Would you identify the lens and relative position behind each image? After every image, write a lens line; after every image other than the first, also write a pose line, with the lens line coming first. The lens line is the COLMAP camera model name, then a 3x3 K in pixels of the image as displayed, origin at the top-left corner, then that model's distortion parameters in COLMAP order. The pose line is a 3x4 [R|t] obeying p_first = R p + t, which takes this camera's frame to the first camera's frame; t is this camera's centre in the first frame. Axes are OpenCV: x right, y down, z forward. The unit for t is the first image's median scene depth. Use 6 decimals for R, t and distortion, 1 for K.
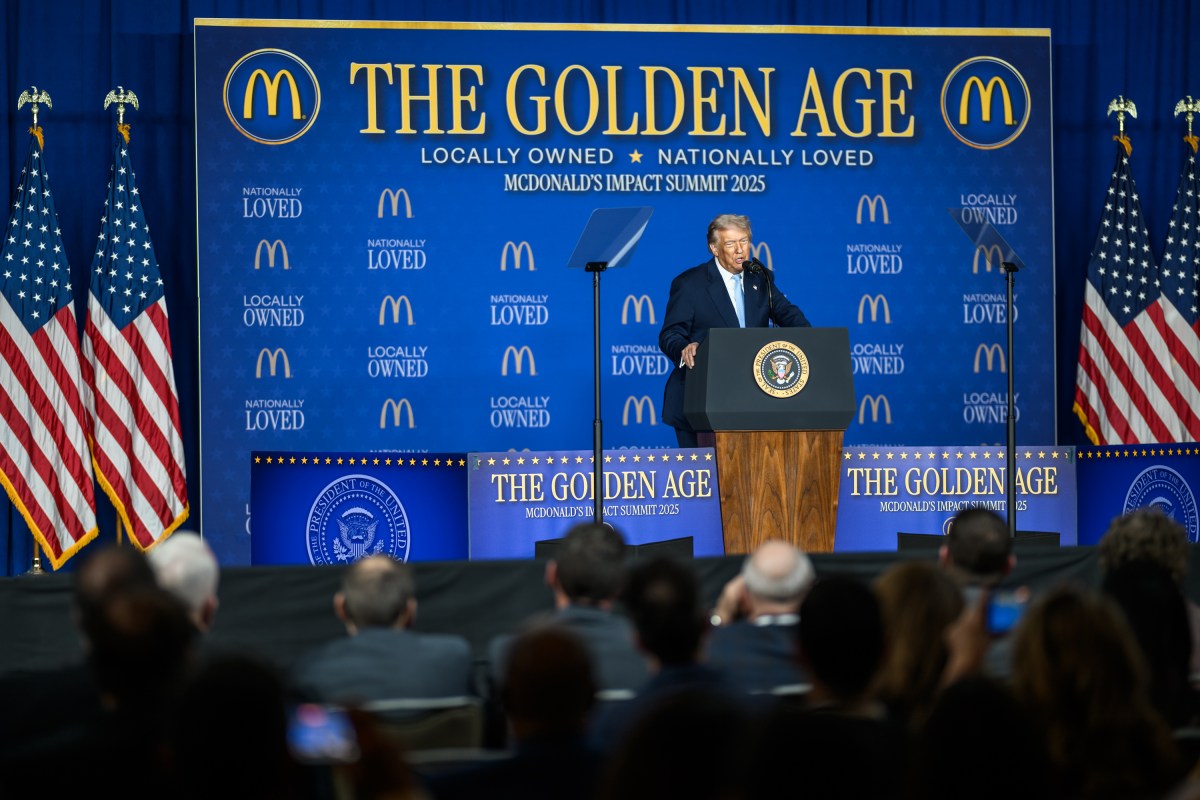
lens RADIAL K [[2998.8, 0, 553.4], [0, 2998.8, 400.9], [0, 0, 1]] dist [0.014291, -0.079531]
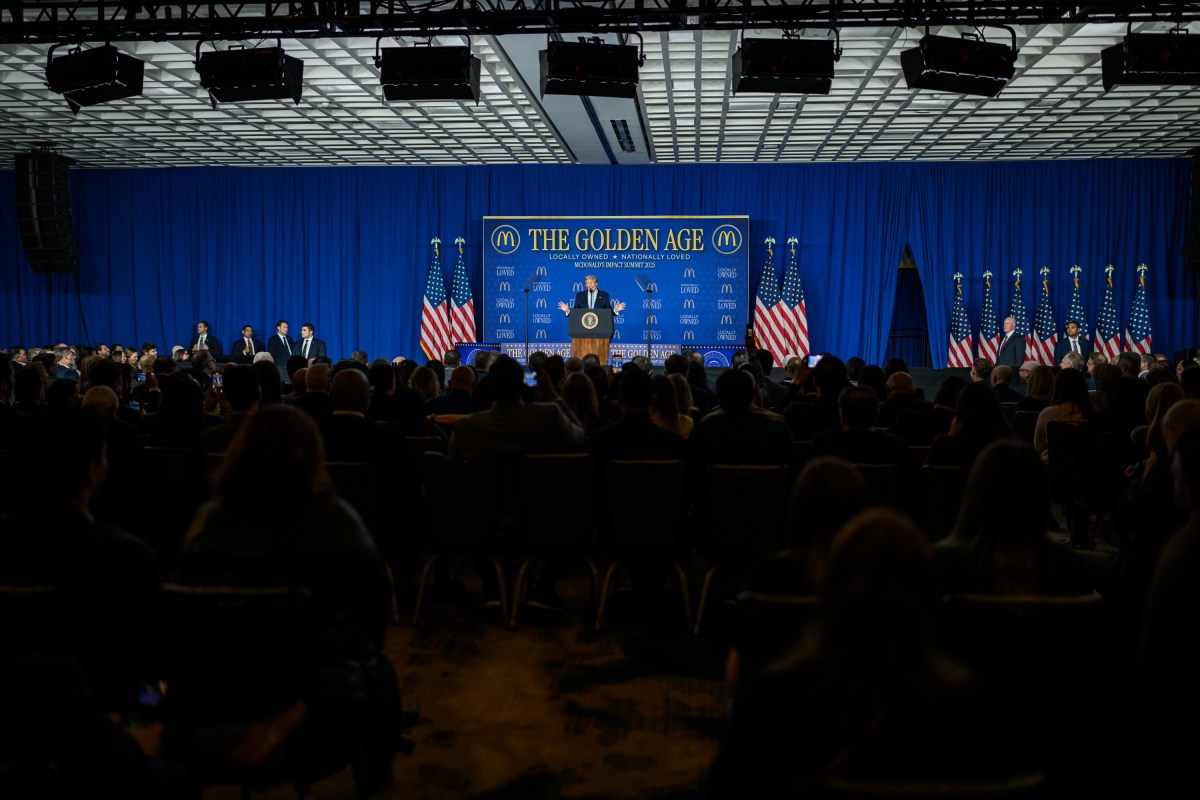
lens RADIAL K [[1159.9, 0, 600.0], [0, 1159.9, 400.0], [0, 0, 1]] dist [-0.005675, -0.001713]
pose [[0.964933, 0.029559, -0.260828, 0.349073], [-0.015945, 0.998405, 0.054161, 0.006500], [0.262013, -0.048103, 0.963865, -0.235766]]
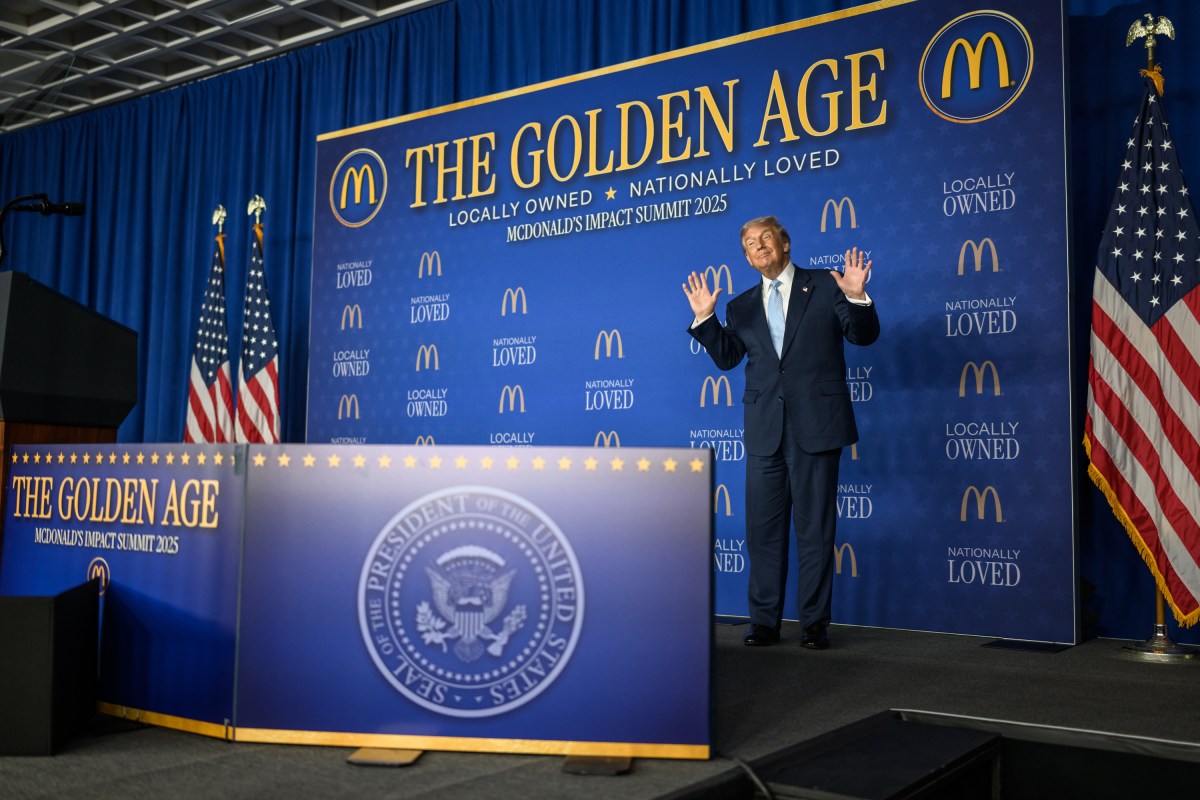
lens RADIAL K [[1190.0, 0, 573.7], [0, 1190.0, 414.4], [0, 0, 1]] dist [-0.004311, -0.003979]
pose [[0.698008, -0.029533, -0.715481, 0.304108], [-0.022484, 0.997753, -0.063119, 0.018072], [0.715737, 0.060144, 0.695775, 0.721595]]
